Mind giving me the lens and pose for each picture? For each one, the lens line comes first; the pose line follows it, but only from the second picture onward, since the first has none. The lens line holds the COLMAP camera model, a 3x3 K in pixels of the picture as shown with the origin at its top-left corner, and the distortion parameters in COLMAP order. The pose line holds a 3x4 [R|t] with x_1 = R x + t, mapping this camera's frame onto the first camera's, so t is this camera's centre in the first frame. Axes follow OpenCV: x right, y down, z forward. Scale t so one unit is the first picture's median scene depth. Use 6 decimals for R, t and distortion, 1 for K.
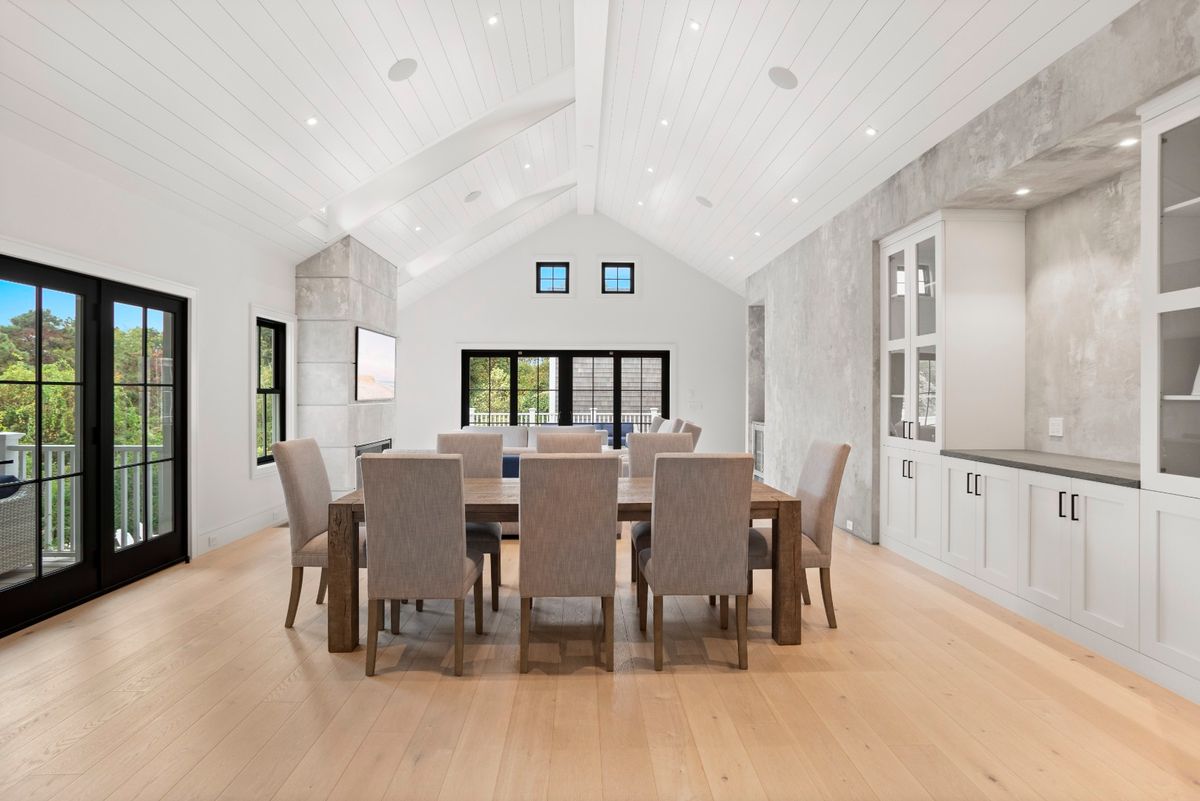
lens RADIAL K [[630.8, 0, 600.6], [0, 630.8, 389.6], [0, 0, 1]] dist [-0.027597, 0.000957]
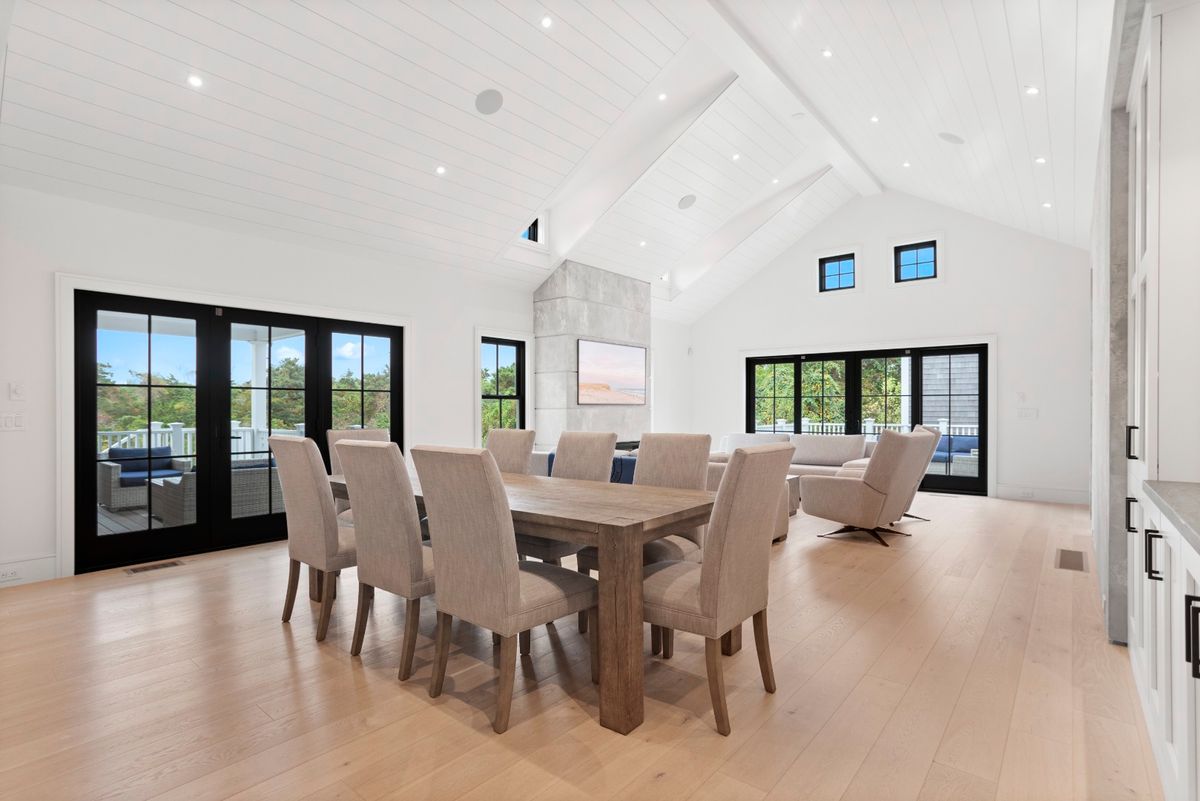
lens RADIAL K [[584.5, 0, 599.9], [0, 584.5, 406.9], [0, 0, 1]] dist [-0.063998, 0.037567]
pose [[0.758607, -0.005282, -0.651527, 0.316557], [0.007229, 0.999974, 0.000309, 0.020152], [0.651509, -0.004944, 0.758625, 0.223182]]
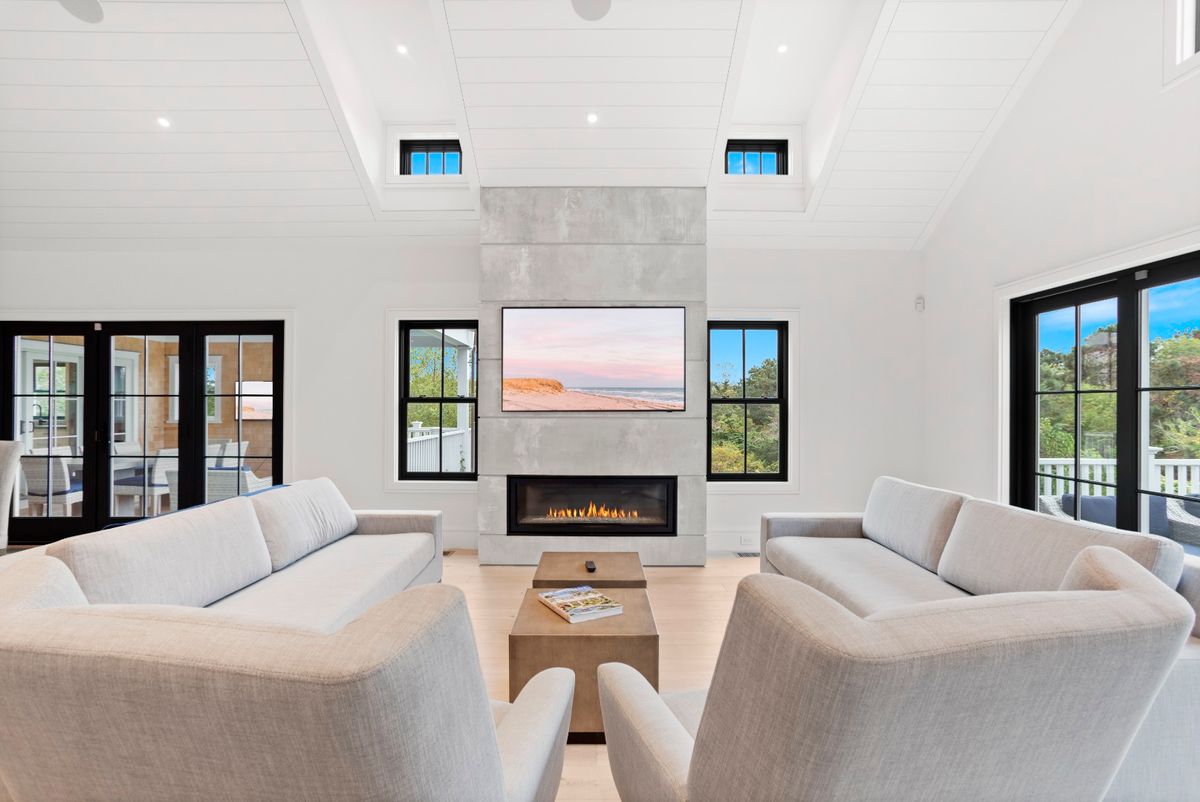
lens RADIAL K [[605.4, 0, 598.8], [0, 605.4, 415.9], [0, 0, 1]] dist [-0.002479, -0.017575]
pose [[-0.030623, 0.001188, -0.999530, 0.287202], [0.001968, 0.999997, 0.001129, 0.020417], [0.999529, -0.001932, -0.030626, 1.123759]]
